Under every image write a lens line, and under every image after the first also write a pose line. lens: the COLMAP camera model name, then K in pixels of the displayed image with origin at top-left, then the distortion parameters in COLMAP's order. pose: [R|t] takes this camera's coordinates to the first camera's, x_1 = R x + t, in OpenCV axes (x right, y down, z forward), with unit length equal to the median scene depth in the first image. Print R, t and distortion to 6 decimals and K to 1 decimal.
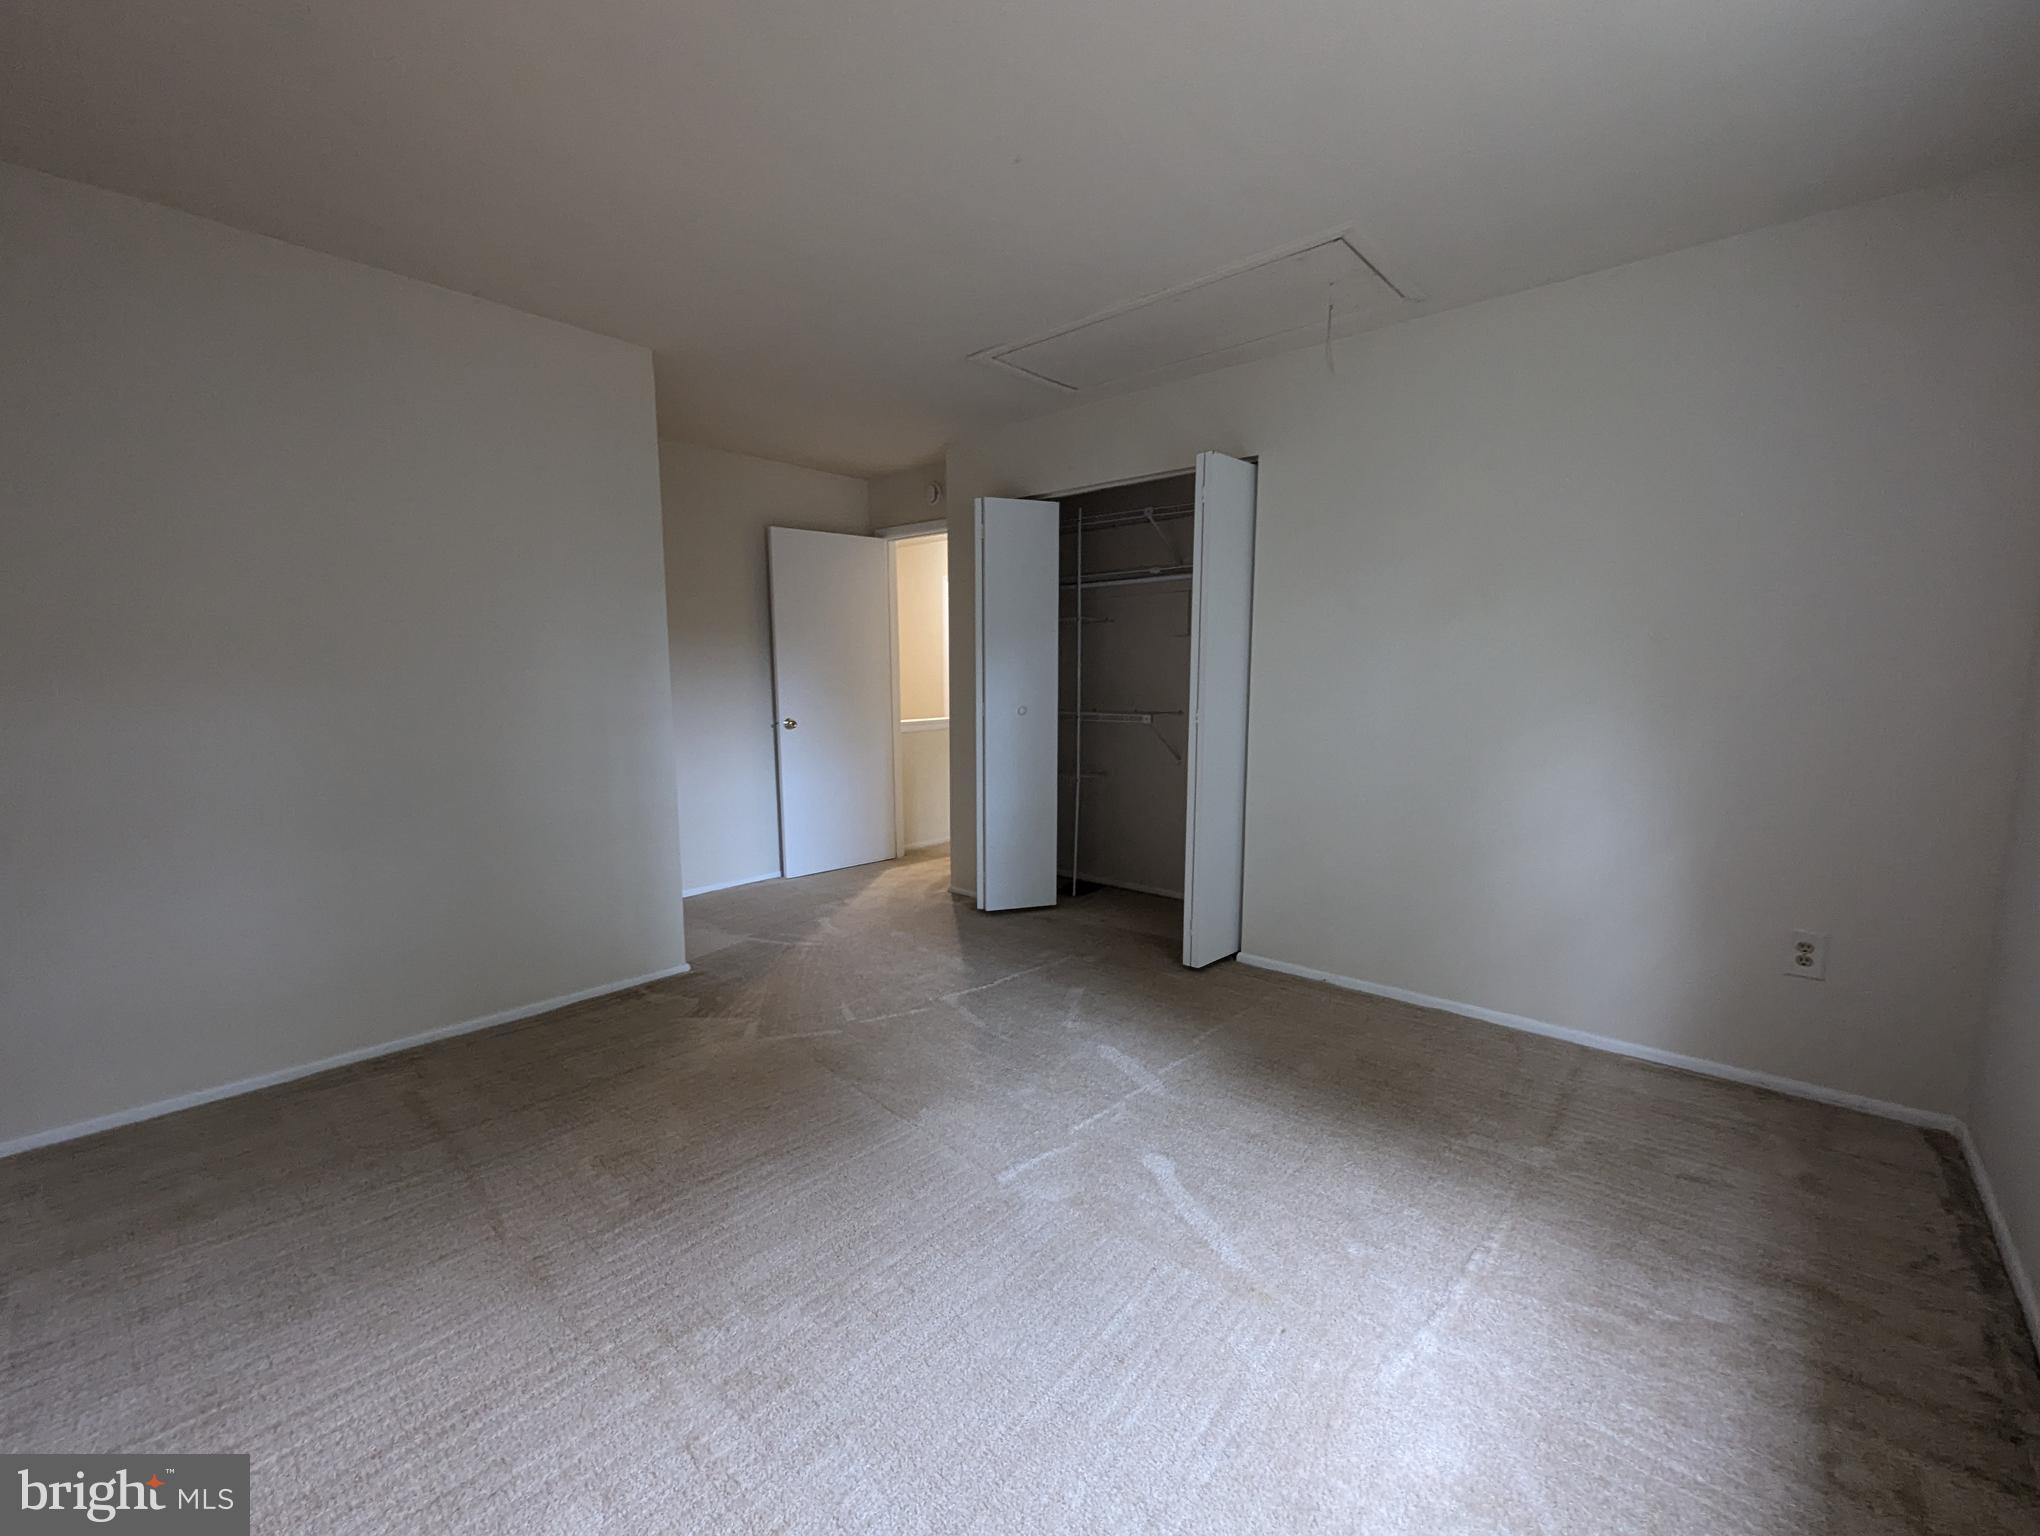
lens RADIAL K [[856.4, 0, 1026.5], [0, 856.4, 775.7], [0, 0, 1]] dist [0.000764, -0.000329]
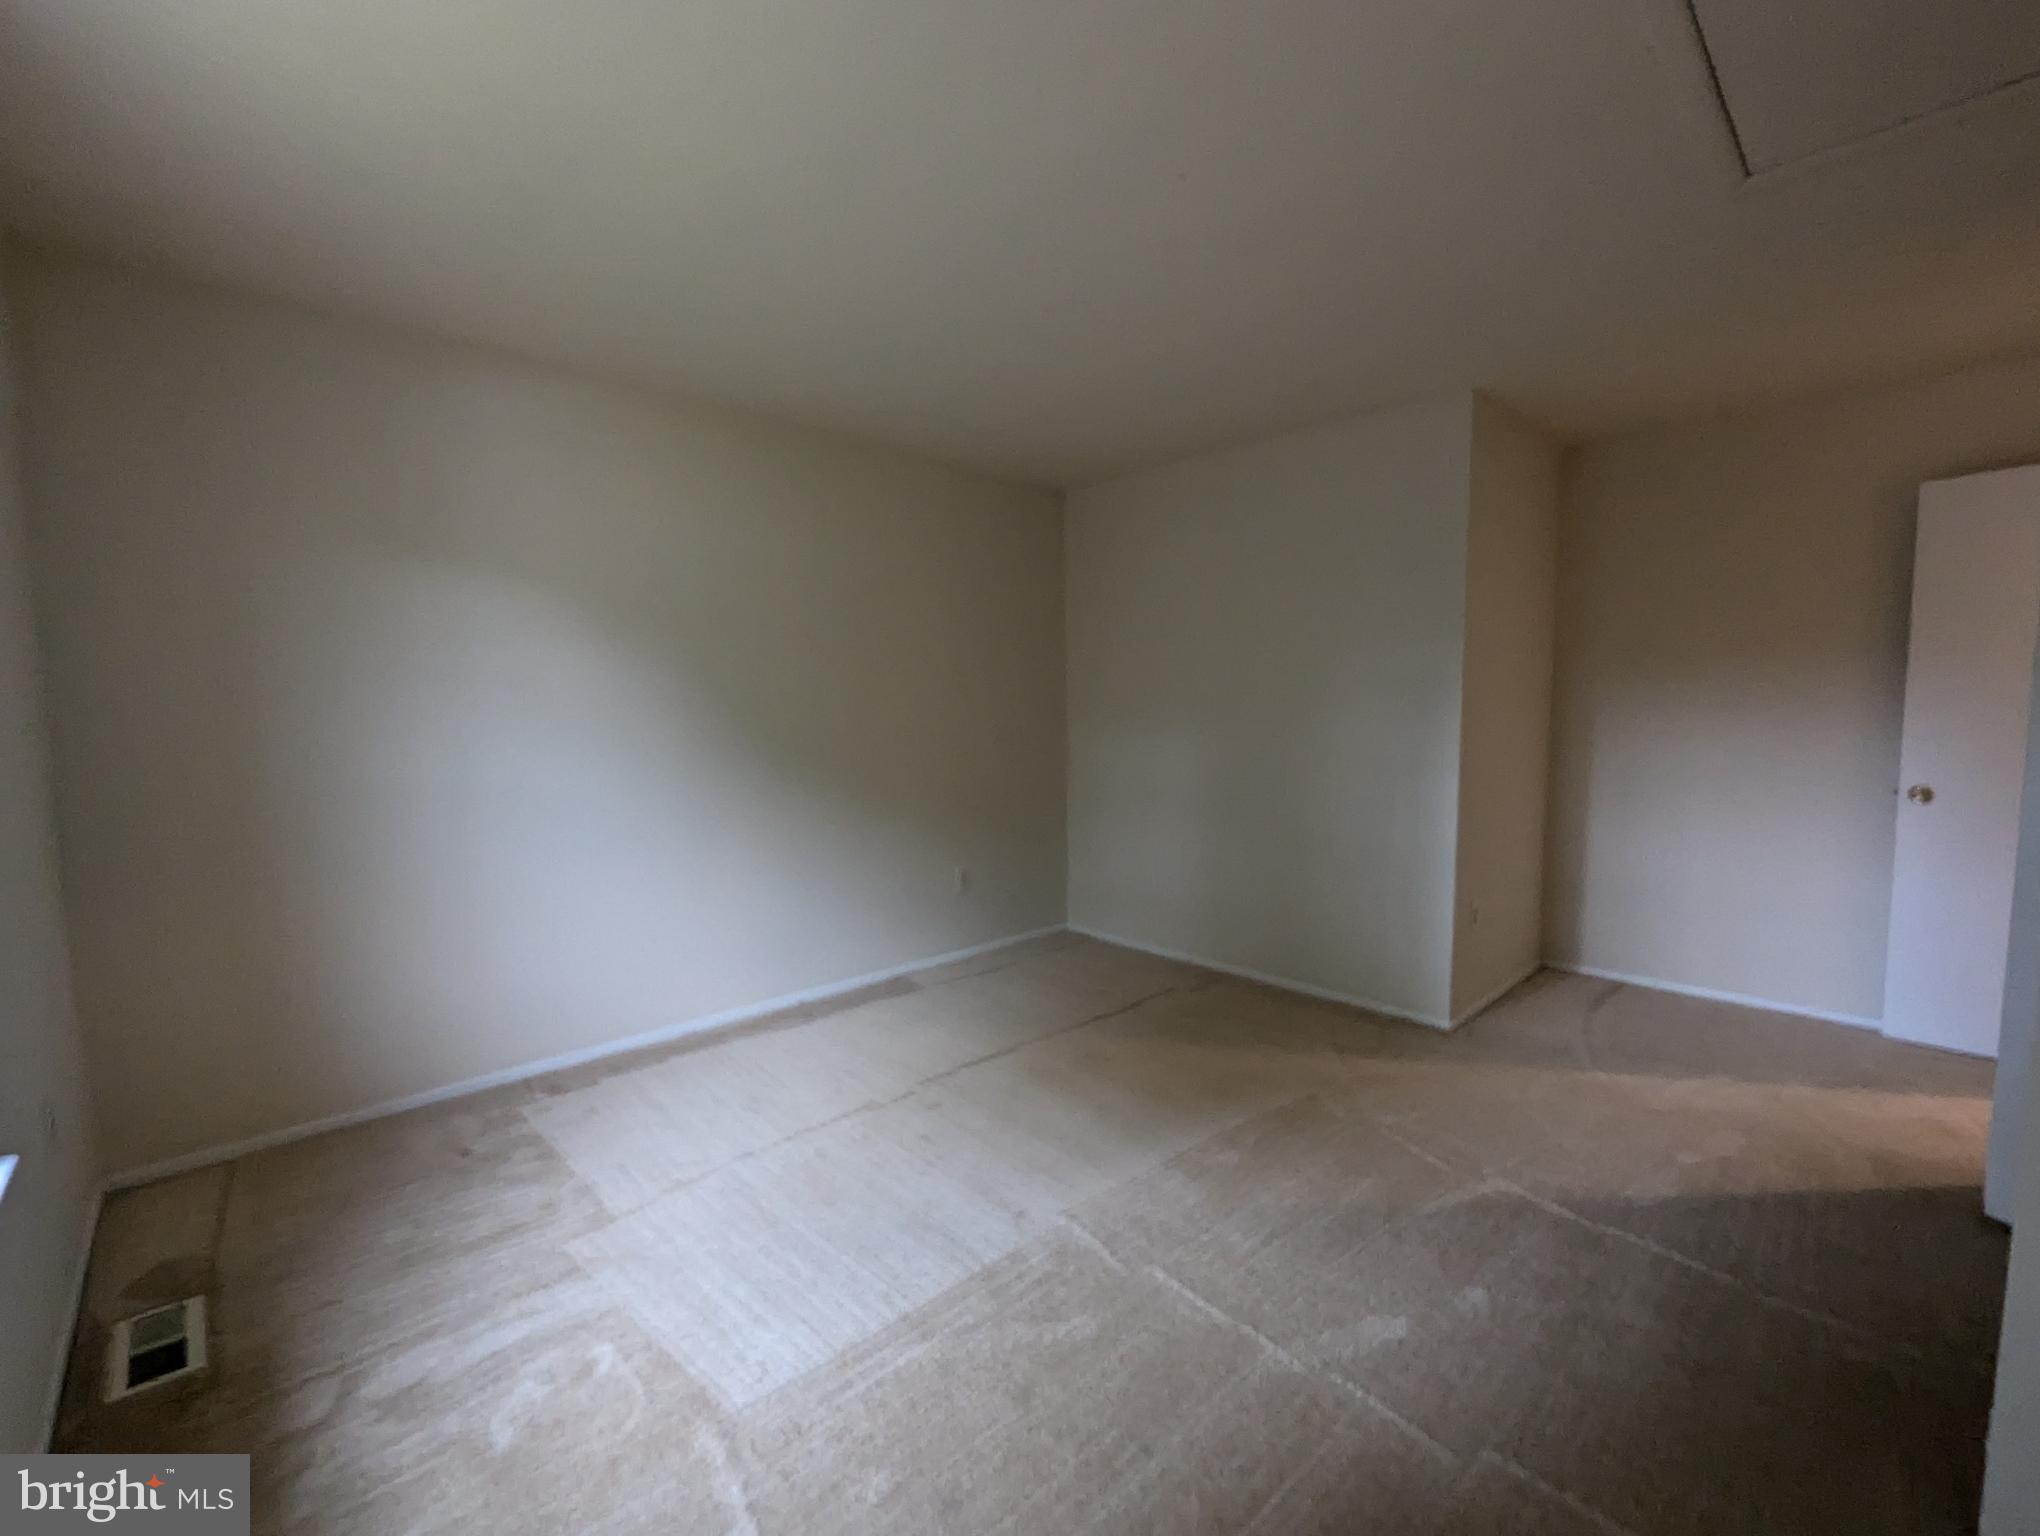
lens RADIAL K [[856.4, 0, 1026.5], [0, 856.4, 775.7], [0, 0, 1]] dist [0.000764, -0.000329]
pose [[-0.085359, 0.089914, -0.992285, 0.632984], [-0.106332, 0.989410, 0.098801, -0.105568], [0.990660, 0.113945, -0.074894, 0.646375]]
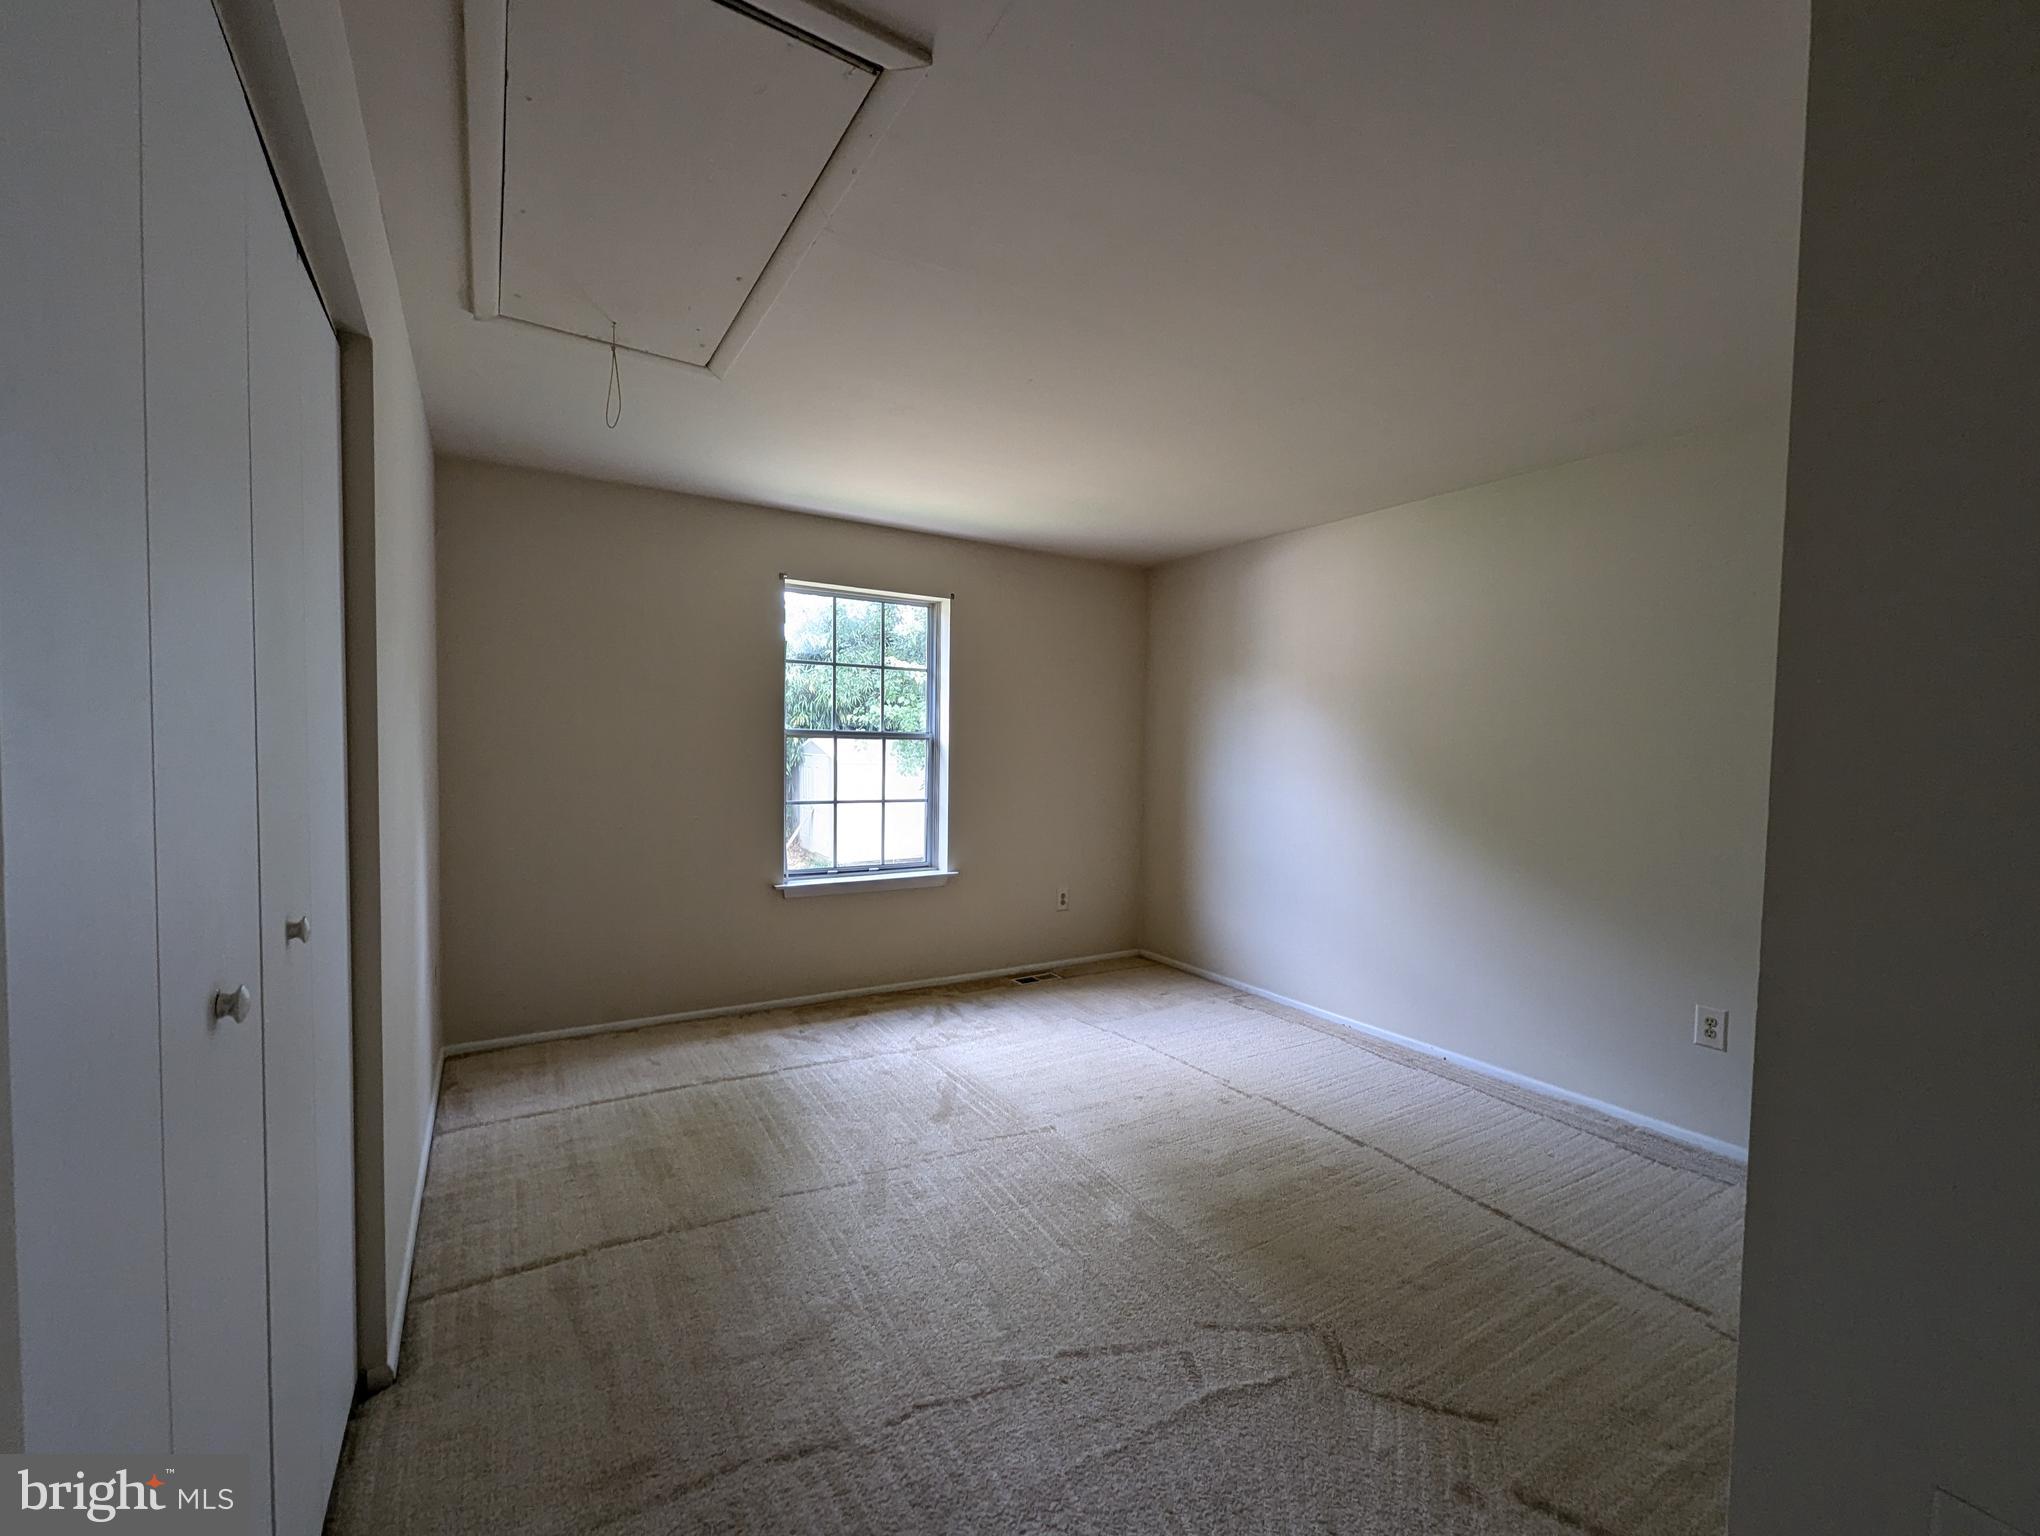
lens RADIAL K [[856.4, 0, 1026.5], [0, 856.4, 775.7], [0, 0, 1]] dist [0.000764, -0.000329]
pose [[-0.959528, -0.028588, 0.280158, -0.265346], [0.014914, 0.988279, 0.151926, -0.232495], [-0.281218, 0.149955, -0.947855, 1.542834]]
